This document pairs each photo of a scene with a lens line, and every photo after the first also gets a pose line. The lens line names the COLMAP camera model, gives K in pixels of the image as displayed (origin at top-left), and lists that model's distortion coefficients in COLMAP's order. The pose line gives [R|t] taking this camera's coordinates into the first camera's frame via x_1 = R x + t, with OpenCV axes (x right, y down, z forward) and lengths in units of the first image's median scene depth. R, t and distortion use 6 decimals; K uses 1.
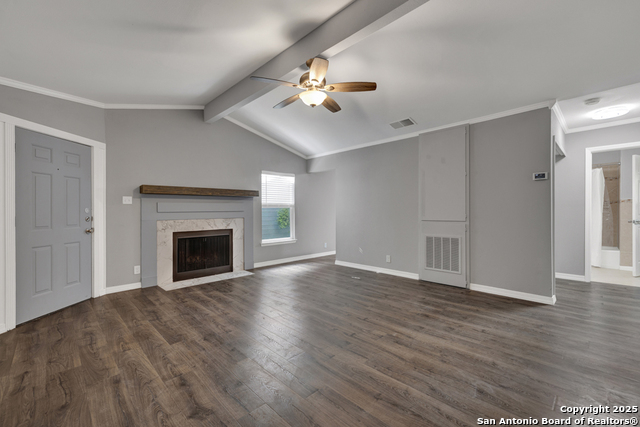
lens RADIAL K [[274.3, 0, 320.0], [0, 274.3, 213.5], [0, 0, 1]] dist [-0.004479, -0.000103]
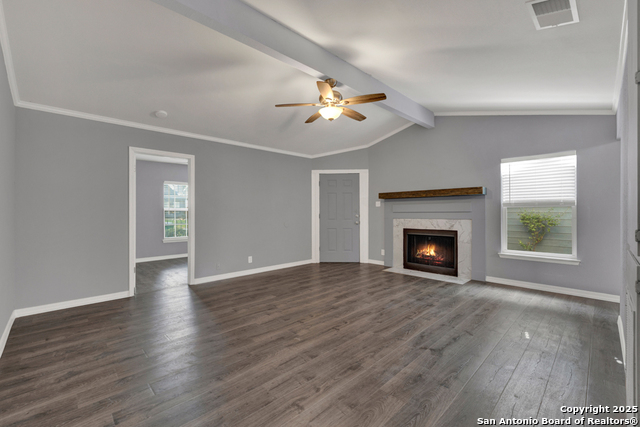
lens RADIAL K [[276.3, 0, 318.6], [0, 276.3, 216.4], [0, 0, 1]] dist [-0.015918, 0.000391]
pose [[-0.007841, 0.024075, -0.999679, 0.884278], [-0.005060, 0.999696, 0.024115, -0.017971], [0.999956, 0.005247, -0.007717, 0.761186]]
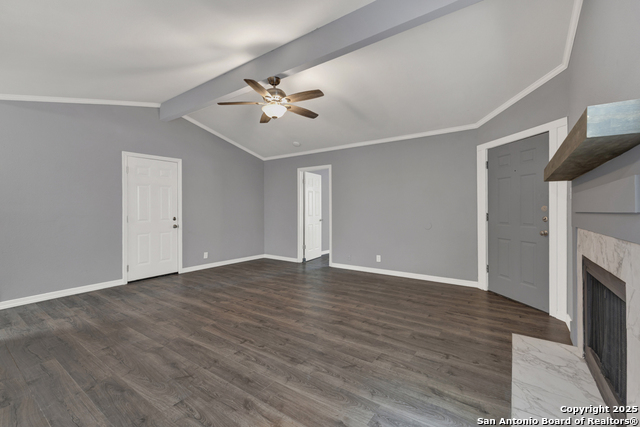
lens RADIAL K [[278.5, 0, 320.0], [0, 278.5, 213.5], [0, 0, 1]] dist [0.002296, 0.000134]
pose [[-0.984356, 0.010909, -0.175853, -0.004867], [0.007011, 0.999716, 0.022773, -0.019001], [0.176052, 0.021184, -0.984153, 1.721981]]
